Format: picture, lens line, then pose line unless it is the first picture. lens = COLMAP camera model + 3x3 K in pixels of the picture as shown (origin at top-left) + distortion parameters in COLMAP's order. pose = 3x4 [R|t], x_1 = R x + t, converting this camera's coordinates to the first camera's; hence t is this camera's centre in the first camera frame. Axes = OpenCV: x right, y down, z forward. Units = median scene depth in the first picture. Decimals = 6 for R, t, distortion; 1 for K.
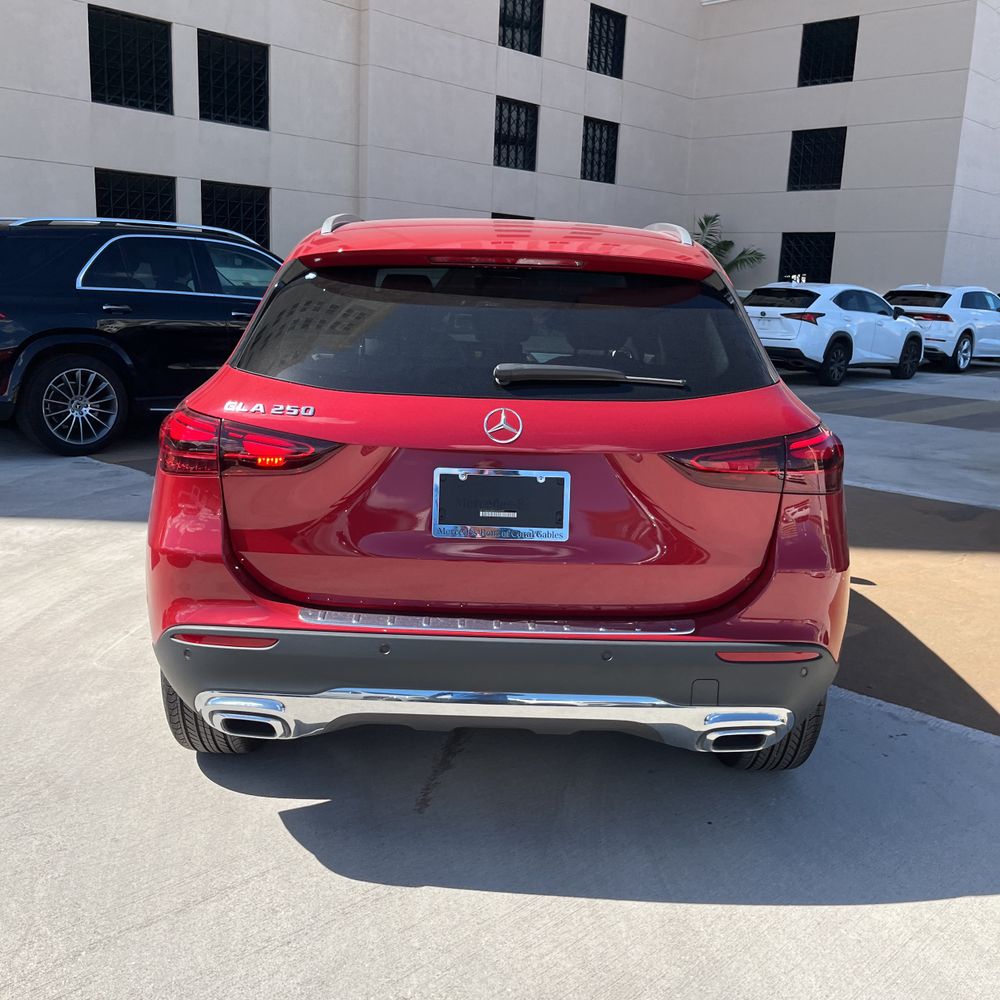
lens RADIAL K [[1013.4, 0, 500.0], [0, 1013.4, 500.0], [0, 0, 1]] dist [0.045951, -0.065833]
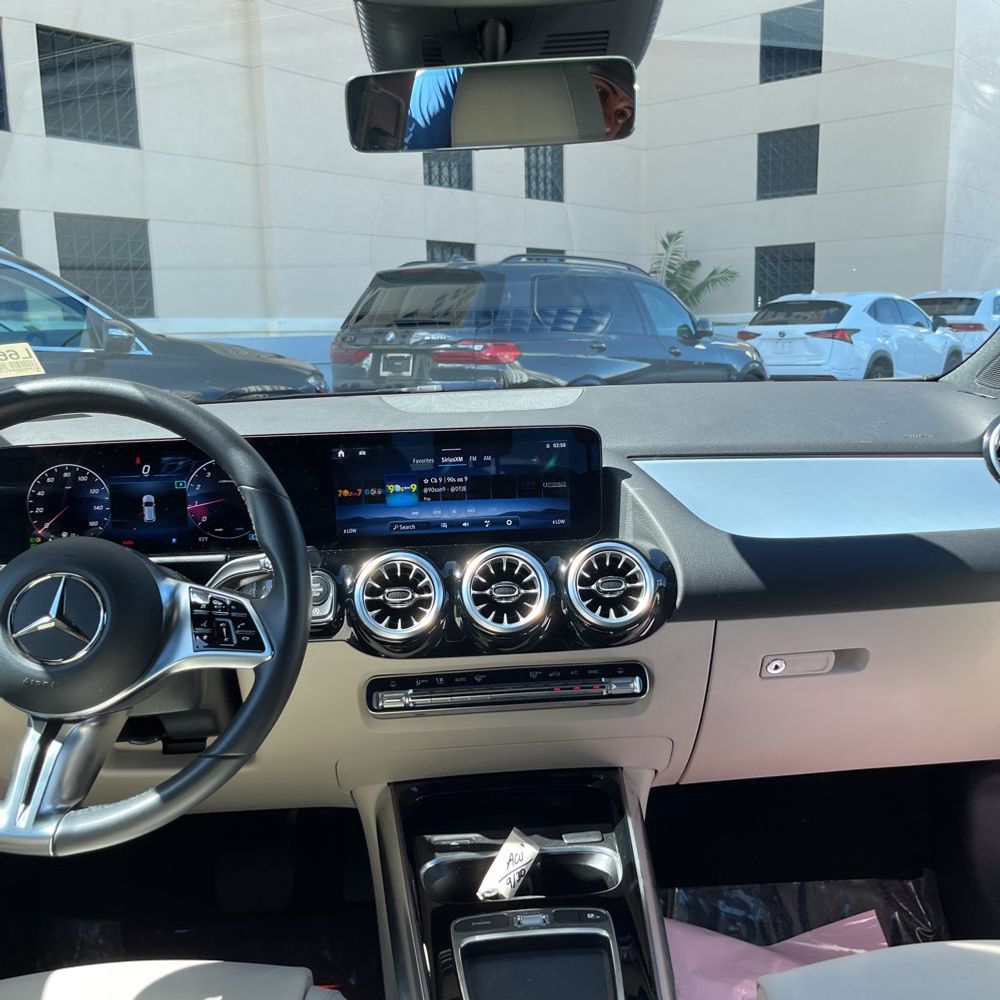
lens RADIAL K [[1013.4, 0, 500.0], [0, 1013.4, 500.0], [0, 0, 1]] dist [0.045951, -0.065833]
pose [[0.996612, -0.069291, 0.044304, 0.001433], [0.071082, 0.996660, -0.040210, -0.035955], [-0.041369, 0.043223, 0.998209, 0.210614]]
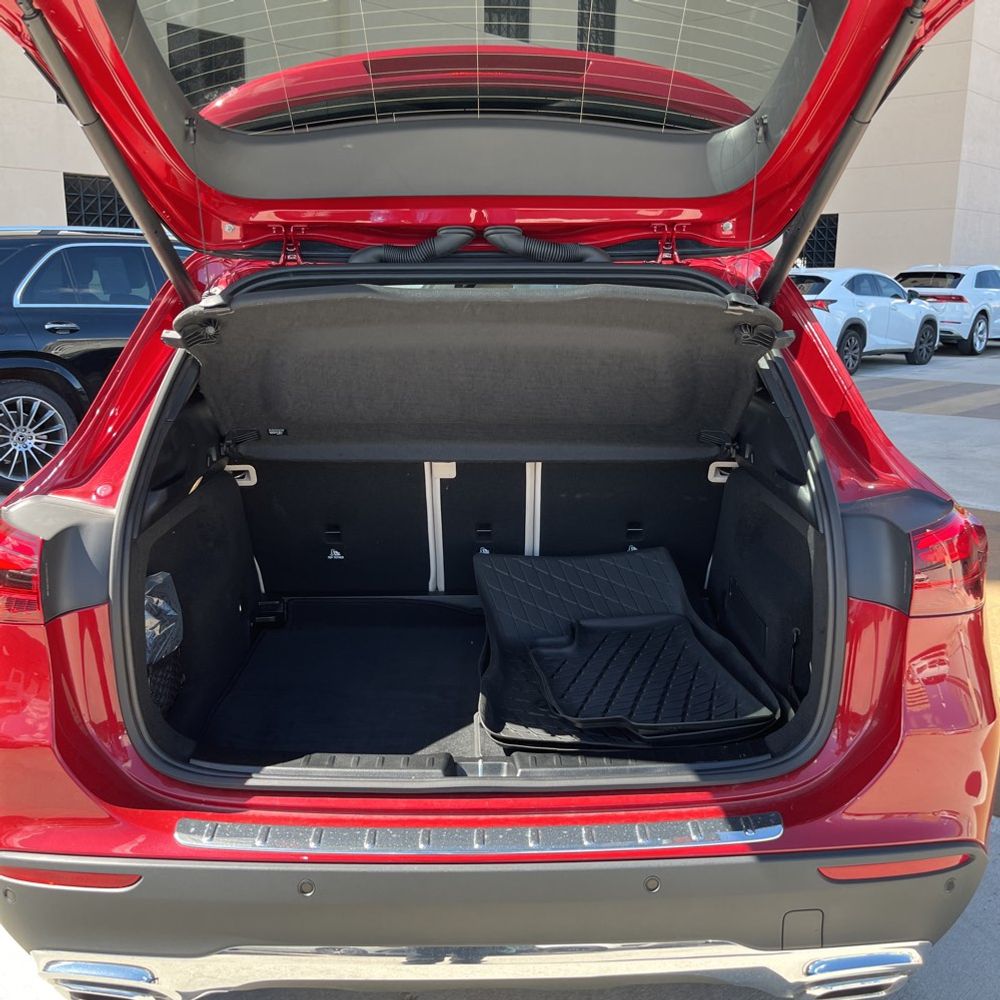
lens RADIAL K [[1013.4, 0, 500.0], [0, 1013.4, 500.0], [0, 0, 1]] dist [0.045951, -0.065833]
pose [[0.999420, -0.033842, -0.003718, 0.002348], [0.033865, 0.999405, 0.006571, -0.011688], [0.003494, -0.006693, 0.999971, 0.042374]]
